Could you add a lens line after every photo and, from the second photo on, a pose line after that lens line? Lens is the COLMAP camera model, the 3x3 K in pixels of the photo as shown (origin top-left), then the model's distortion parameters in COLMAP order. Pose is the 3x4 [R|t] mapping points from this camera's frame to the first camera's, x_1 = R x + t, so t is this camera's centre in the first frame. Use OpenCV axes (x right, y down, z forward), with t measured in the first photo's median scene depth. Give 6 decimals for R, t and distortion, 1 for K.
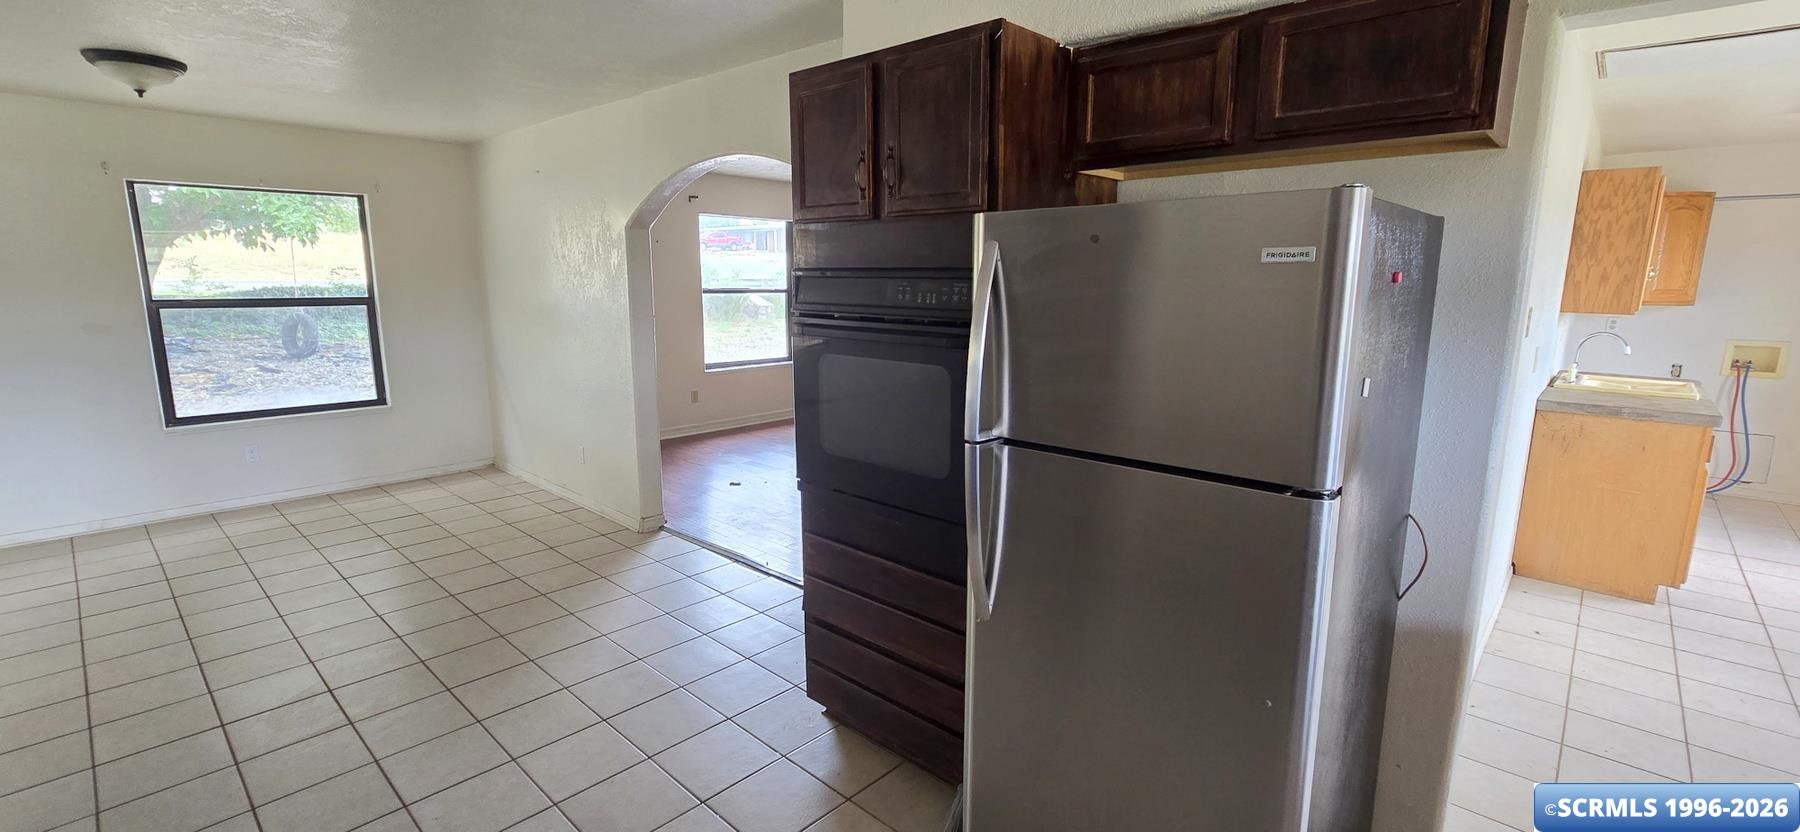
lens RADIAL K [[754.3, 0, 888.9], [0, 754.3, 414.9], [0, 0, 1]] dist [-0.000155, 0.000250]
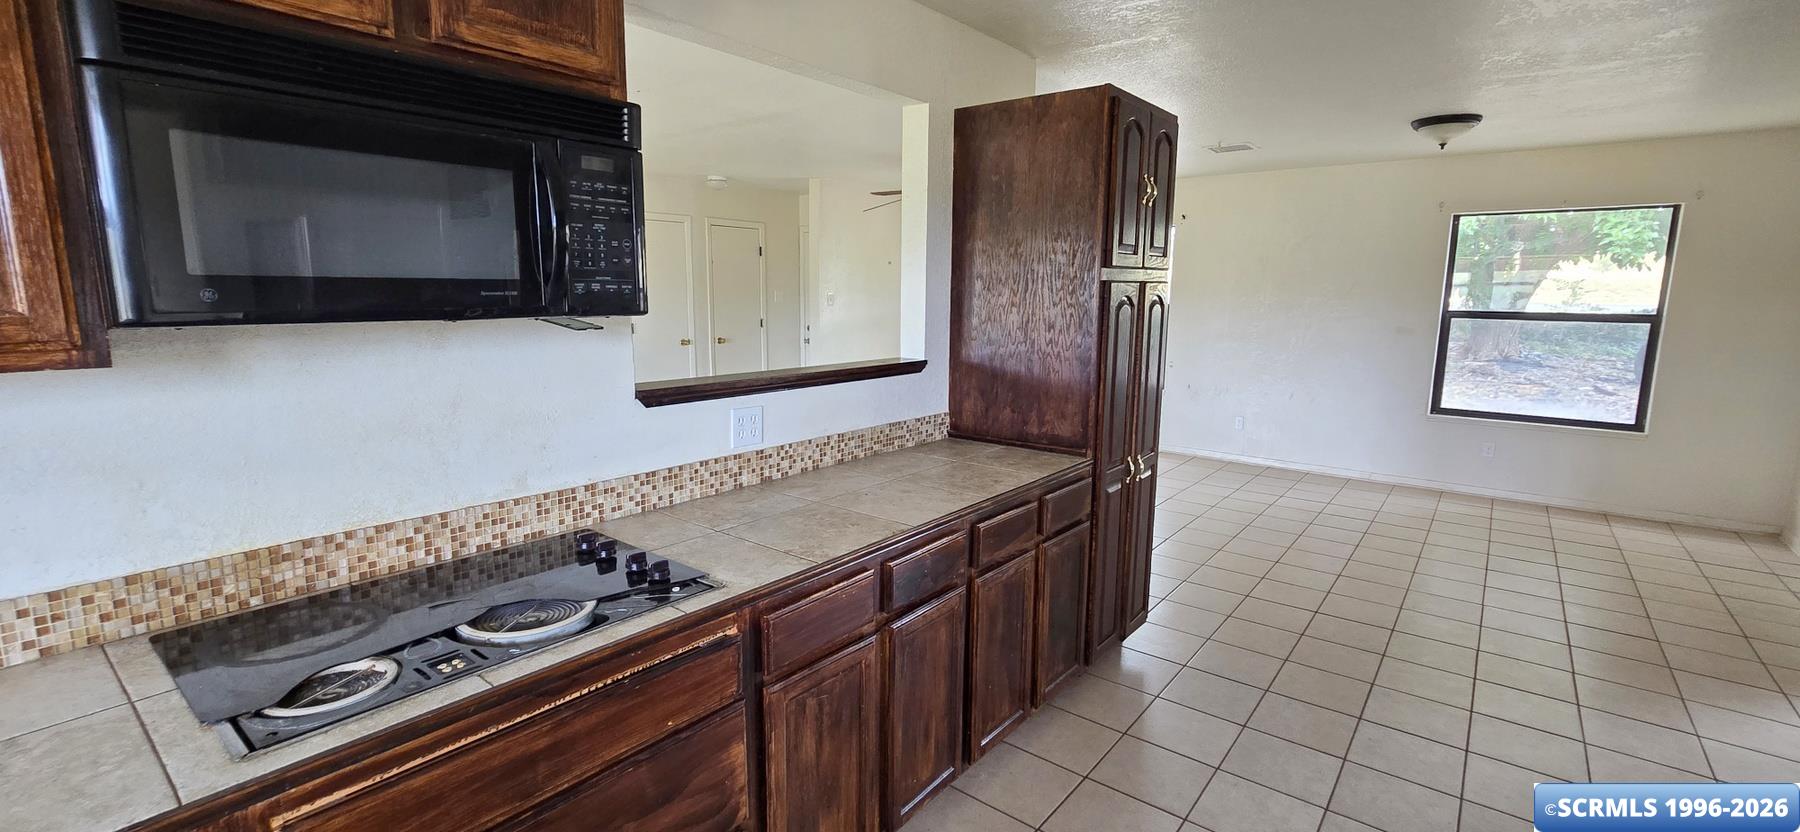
lens RADIAL K [[744.4, 0, 900.5], [0, 744.4, 411.5], [0, 0, 1]] dist [-0.004109, -0.000186]
pose [[0.063880, 0.151007, -0.986467, 0.142977], [-0.184859, 0.973169, 0.137001, 0.005361], [0.980687, 0.173605, 0.090081, 0.033190]]
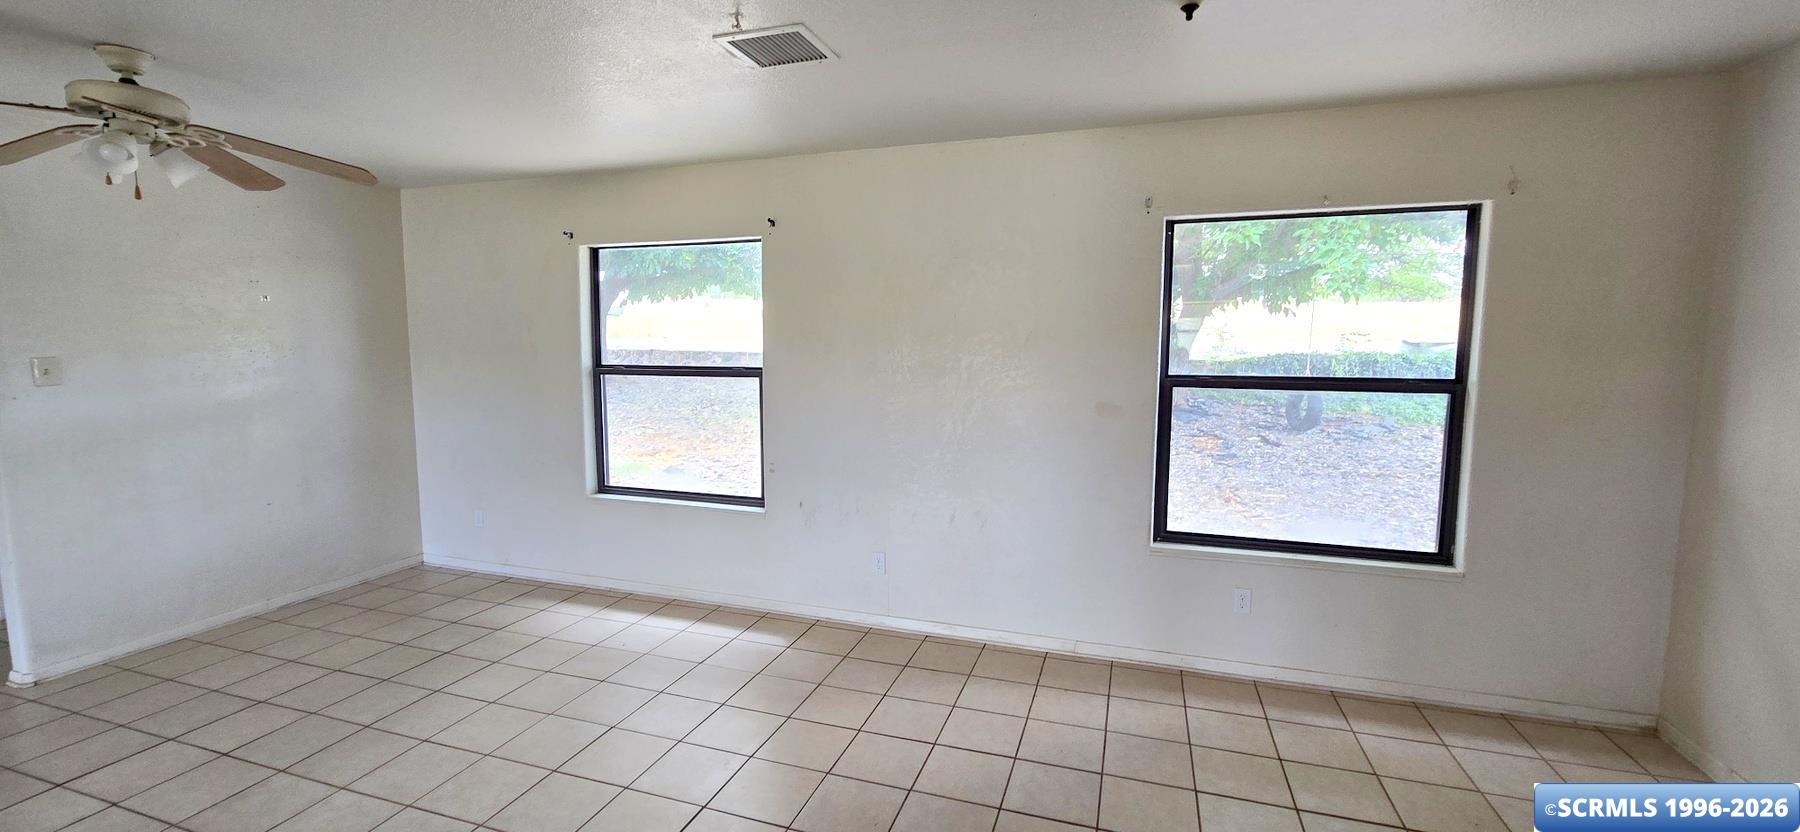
lens RADIAL K [[754.3, 0, 888.9], [0, 754.3, 414.9], [0, 0, 1]] dist [-0.000155, 0.000250]
pose [[0.406656, 0.083139, -0.909790, -0.306140], [-0.160516, 0.986861, 0.018434, -0.062671], [0.899369, 0.138540, 0.414658, 0.338542]]
